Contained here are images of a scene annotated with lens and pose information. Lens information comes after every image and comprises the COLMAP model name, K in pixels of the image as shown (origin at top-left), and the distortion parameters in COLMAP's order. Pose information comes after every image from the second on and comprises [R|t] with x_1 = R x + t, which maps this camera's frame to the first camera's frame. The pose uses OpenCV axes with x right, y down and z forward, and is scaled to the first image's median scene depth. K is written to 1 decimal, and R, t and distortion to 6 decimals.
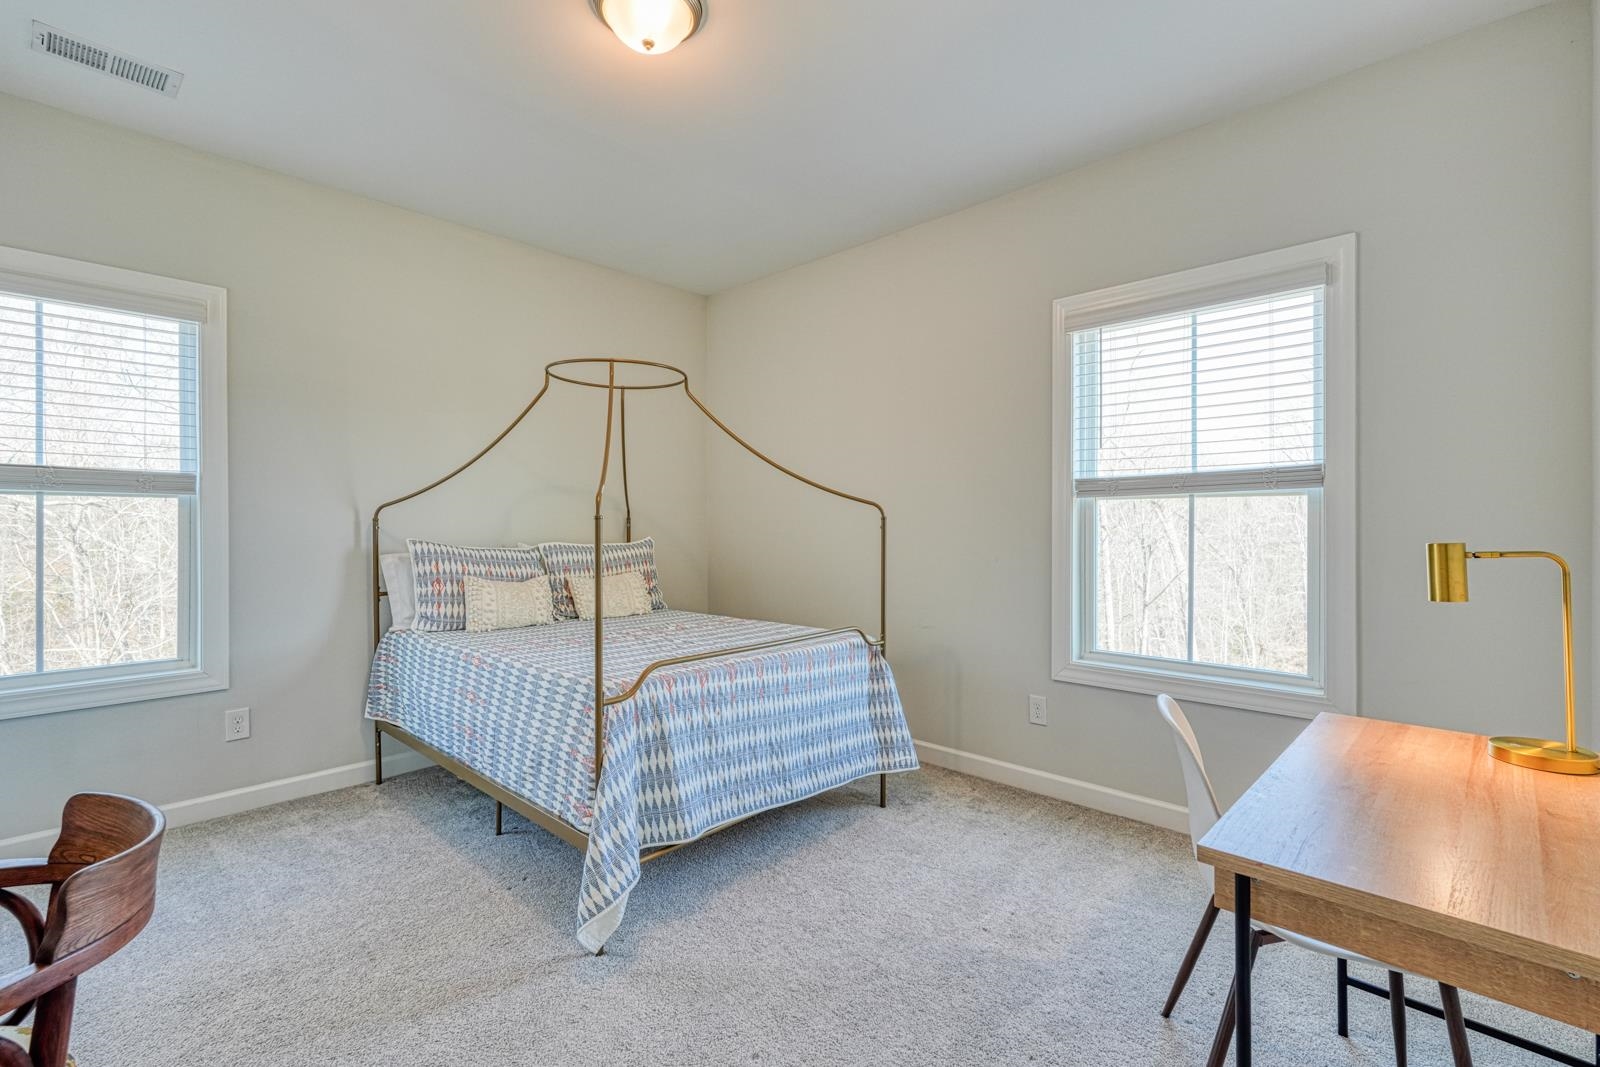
lens RADIAL K [[702.3, 0, 802.3], [0, 702.3, 532.3], [0, 0, 1]] dist [-0.000510, -0.000033]
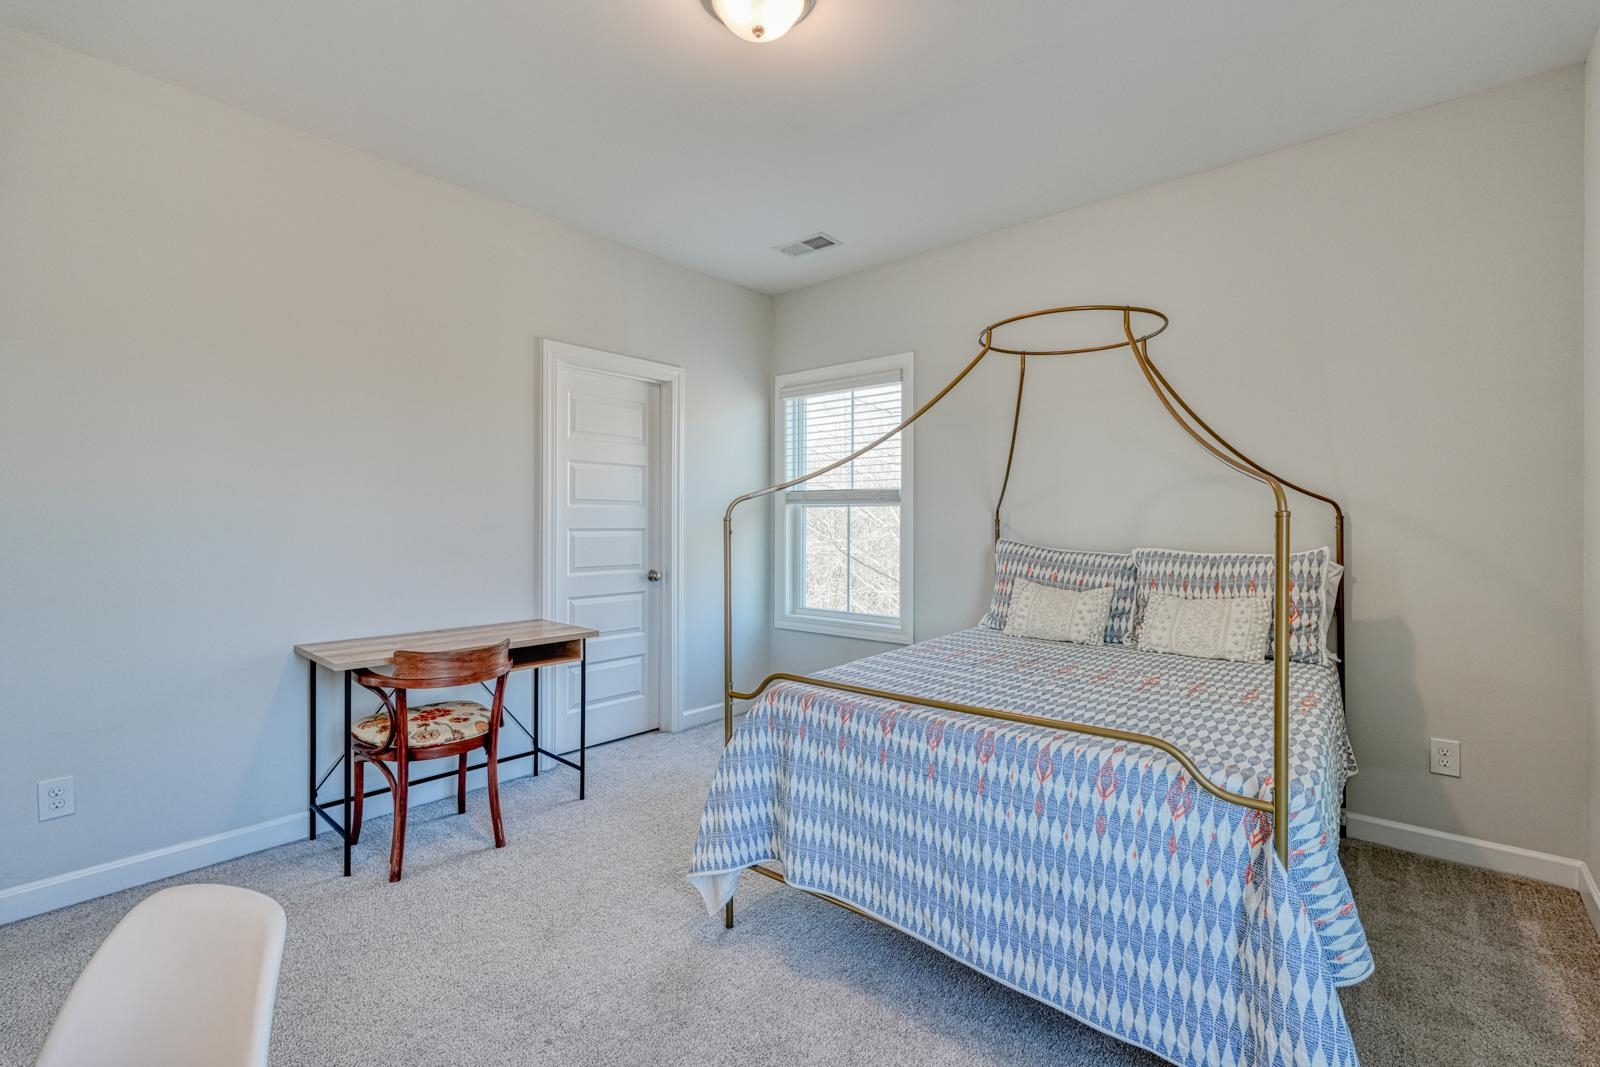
lens RADIAL K [[702.3, 0, 802.3], [0, 702.3, 532.3], [0, 0, 1]] dist [-0.000510, -0.000033]
pose [[0.051784, 0.013675, -0.998565, 0.585262], [-0.012374, 0.999838, 0.013051, -0.012760], [0.998582, 0.011680, 0.051945, 0.784841]]
